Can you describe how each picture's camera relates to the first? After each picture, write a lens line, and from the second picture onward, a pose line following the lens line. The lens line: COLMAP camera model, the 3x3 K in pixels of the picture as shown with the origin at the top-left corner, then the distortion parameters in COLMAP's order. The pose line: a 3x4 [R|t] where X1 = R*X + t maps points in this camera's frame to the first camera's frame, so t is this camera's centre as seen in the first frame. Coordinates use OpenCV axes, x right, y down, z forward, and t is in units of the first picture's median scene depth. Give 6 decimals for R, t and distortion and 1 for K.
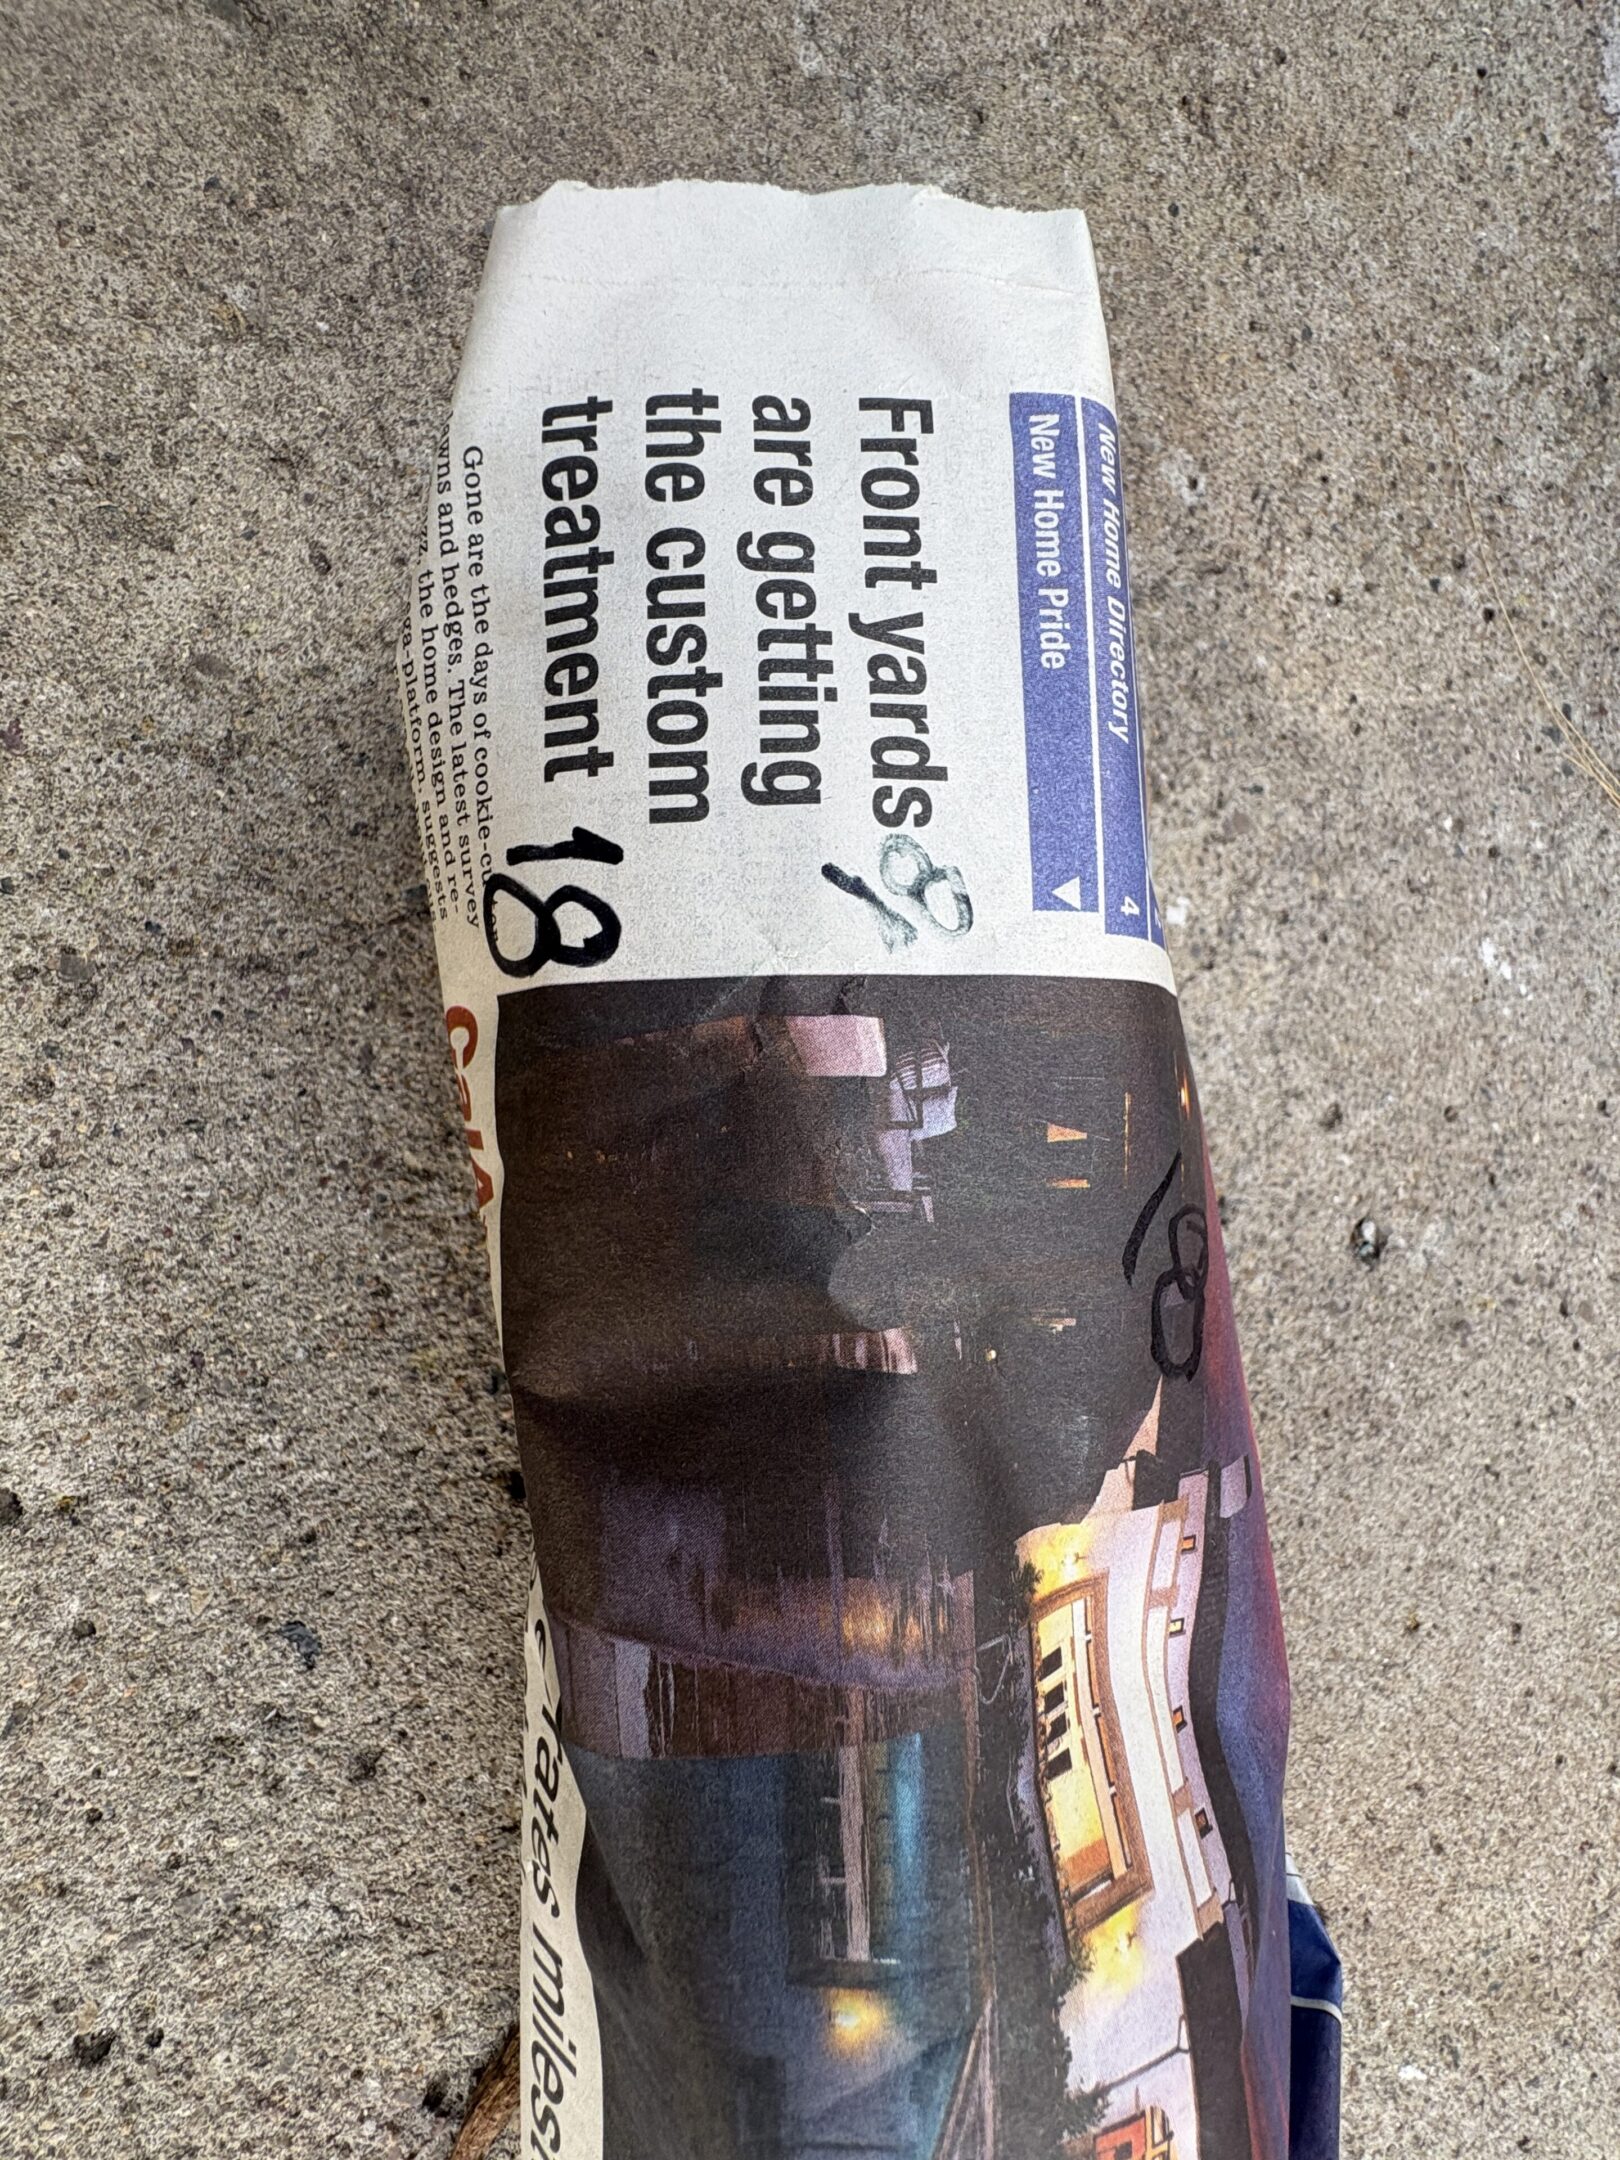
lens RADIAL K [[862.2, 0, 811.8], [0, 862.2, 1081.1], [0, 0, 1]] dist [0.000887, -0.000287]
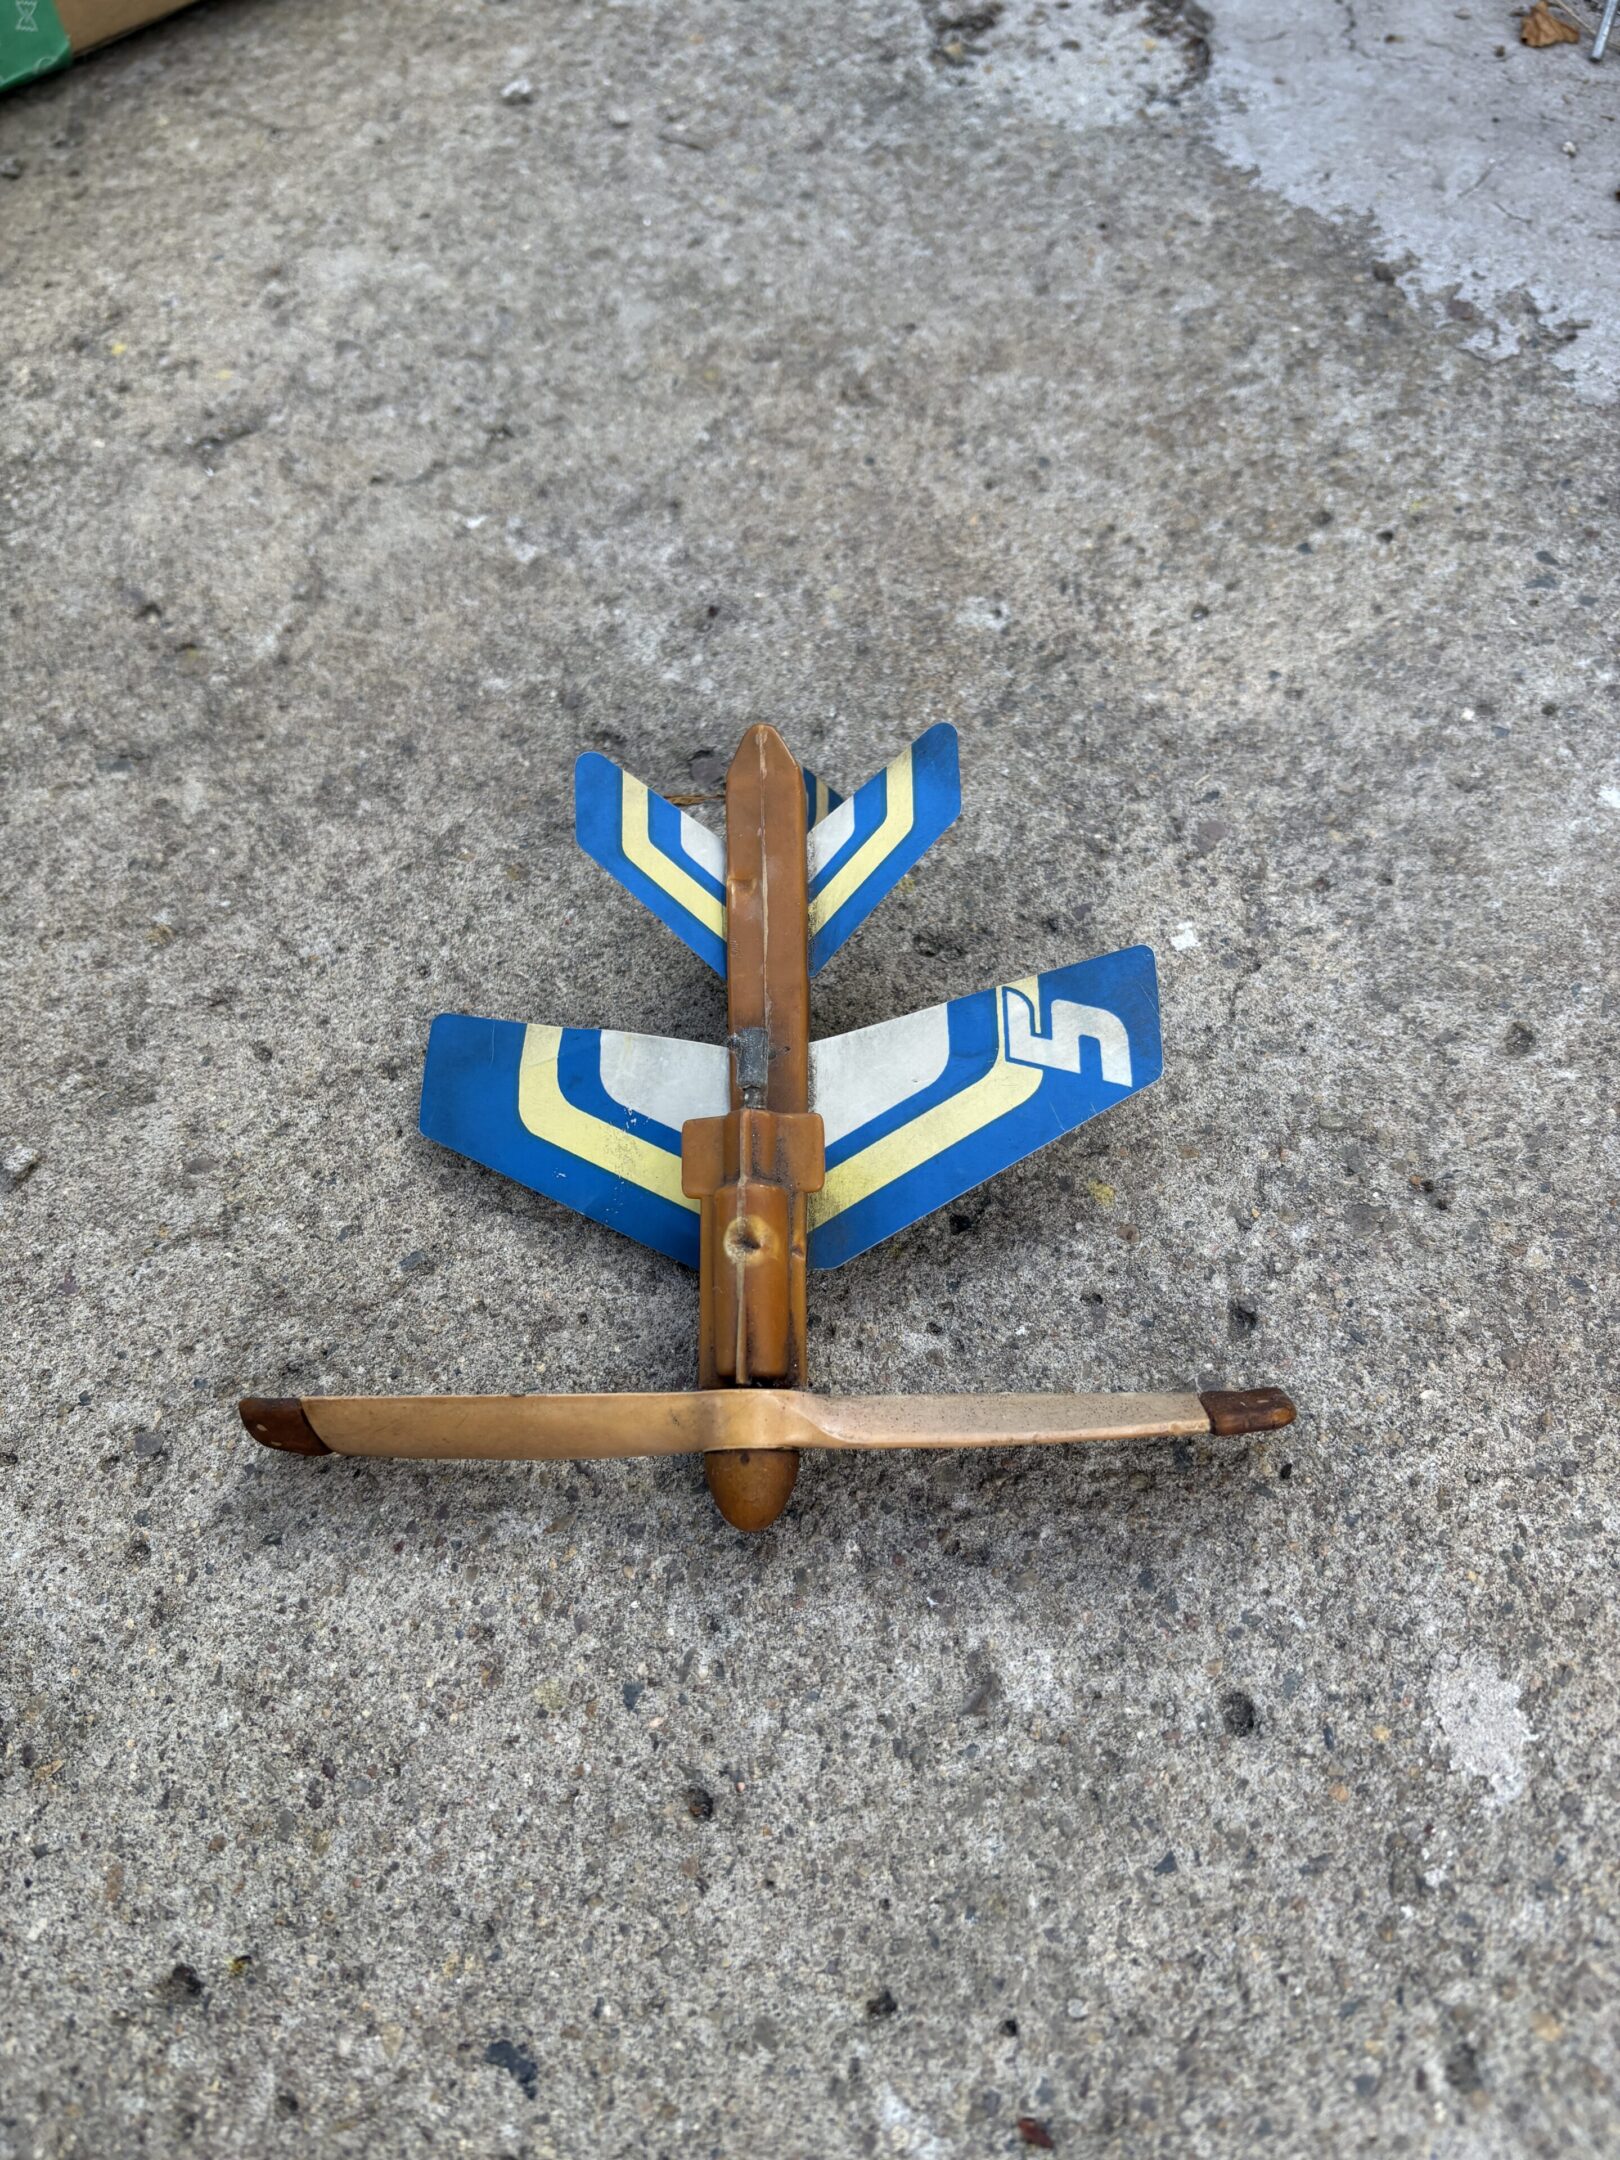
lens RADIAL K [[1695.0, 0, 822.8], [0, 1695.0, 1091.0], [0, 0, 1]] dist [-0.005826, -0.010862]
pose [[0.870714, -0.482234, -0.096470, 0.250392], [0.371378, 0.773344, -0.513826, 0.824723], [0.322389, 0.411569, 0.852453, -0.616727]]
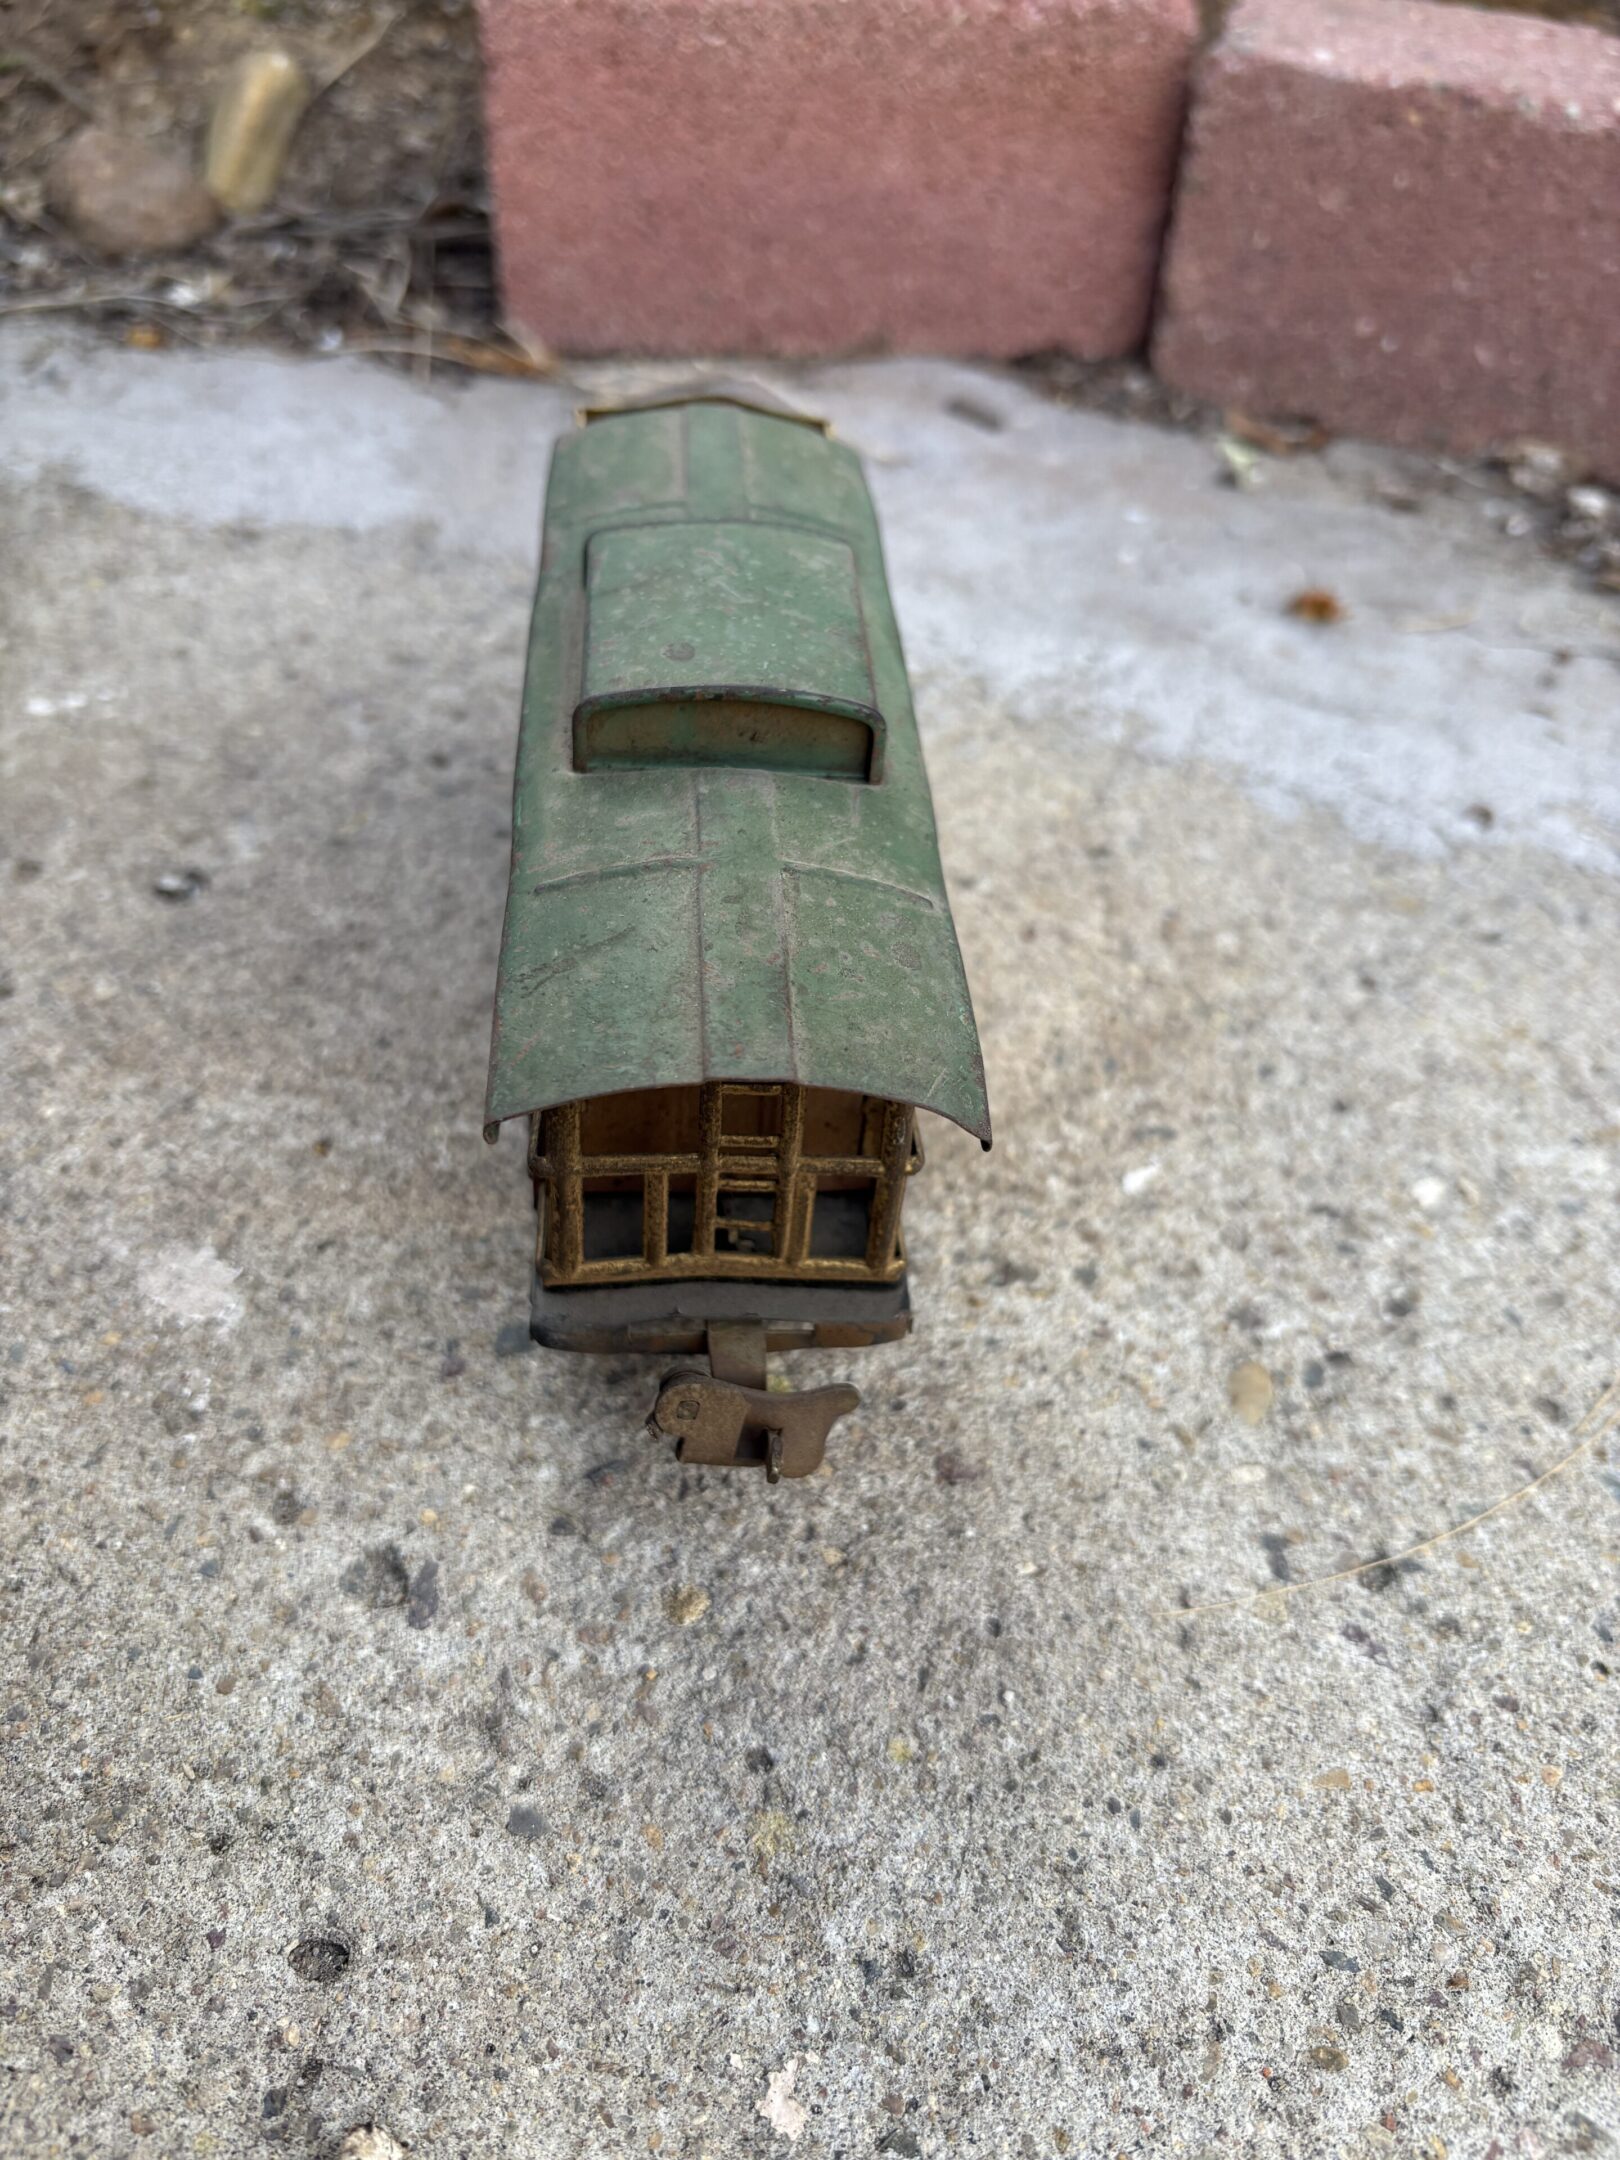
lens RADIAL K [[1695.0, 0, 816.2], [0, 1695.0, 1078.0], [0, 0, 1]] dist [-0.005826, -0.010862]
pose [[0.403584, -0.776581, 0.483779, -0.068764], [0.914489, 0.325726, -0.240028, 1.633972], [0.028822, 0.539282, 0.841632, -0.372092]]
